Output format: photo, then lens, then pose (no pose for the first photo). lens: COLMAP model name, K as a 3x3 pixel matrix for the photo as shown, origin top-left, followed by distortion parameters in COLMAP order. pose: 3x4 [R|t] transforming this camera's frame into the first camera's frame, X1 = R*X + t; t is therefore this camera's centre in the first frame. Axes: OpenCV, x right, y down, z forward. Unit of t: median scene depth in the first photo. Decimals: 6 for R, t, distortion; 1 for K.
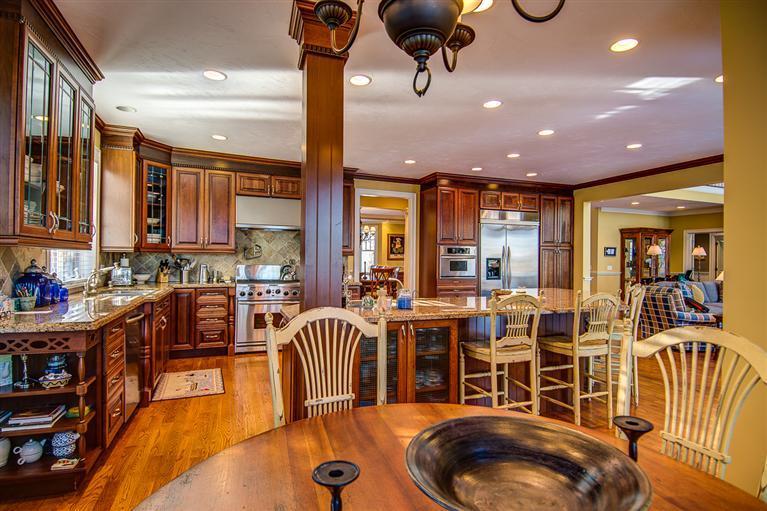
lens RADIAL K [[403.3, 0, 384.7], [0, 403.3, 257.6], [0, 0, 1]] dist [0.044045, -0.050659]
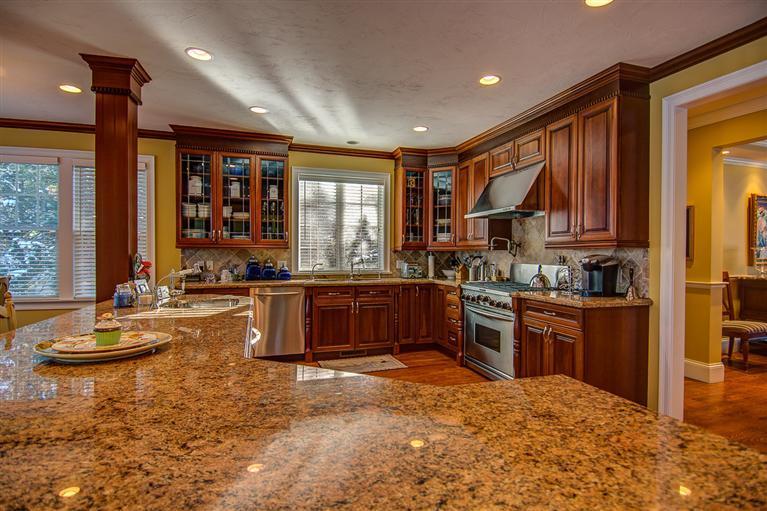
lens RADIAL K [[403.3, 0, 384.7], [0, 403.3, 257.6], [0, 0, 1]] dist [0.044045, -0.050659]
pose [[-0.034613, -0.003584, -0.999394, 0.538309], [-0.000722, 0.999993, -0.003561, 0.011666], [0.999401, 0.000598, -0.034615, 0.921031]]
